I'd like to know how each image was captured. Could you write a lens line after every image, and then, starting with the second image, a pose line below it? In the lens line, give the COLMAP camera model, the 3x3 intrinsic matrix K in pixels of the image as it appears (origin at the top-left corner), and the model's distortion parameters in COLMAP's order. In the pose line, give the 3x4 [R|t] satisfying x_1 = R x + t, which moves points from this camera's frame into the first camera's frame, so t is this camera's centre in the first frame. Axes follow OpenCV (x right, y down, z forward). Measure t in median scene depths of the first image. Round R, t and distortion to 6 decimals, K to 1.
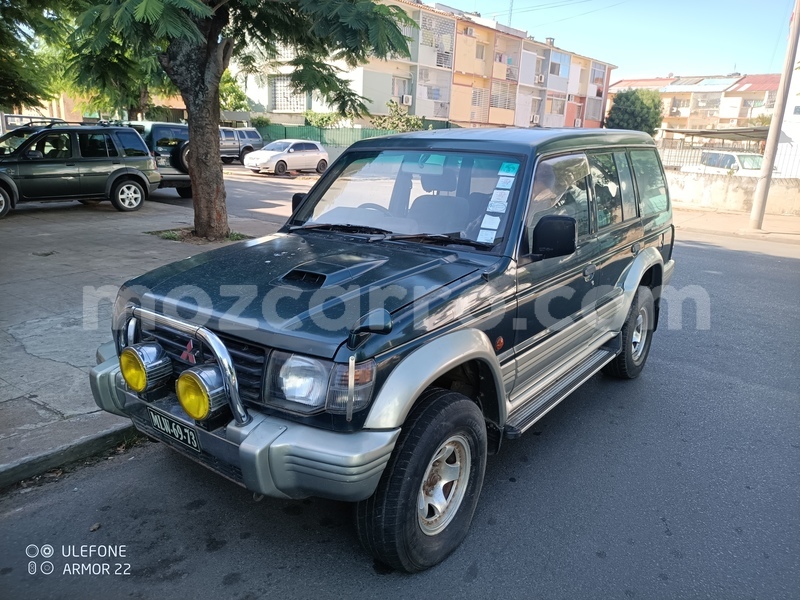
lens RADIAL K [[608.3, 0, 400.0], [0, 608.3, 300.0], [0, 0, 1]] dist [0.023527, -0.002500]
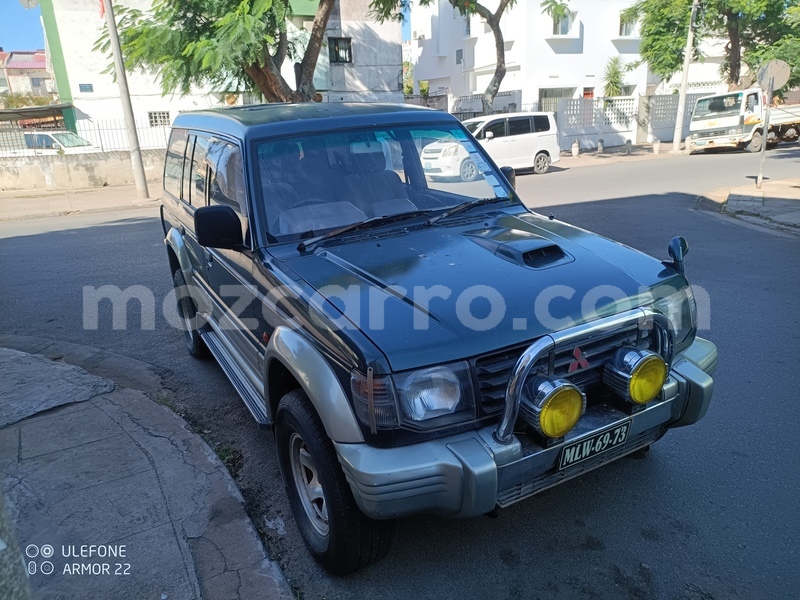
lens RADIAL K [[608.3, 0, 400.0], [0, 608.3, 300.0], [0, 0, 1]] dist [0.023527, -0.002500]
pose [[0.396180, -0.328990, 0.857209, -0.169819], [0.301294, 0.928489, 0.217096, -0.038429], [-0.867331, 0.172263, 0.466971, 0.113925]]
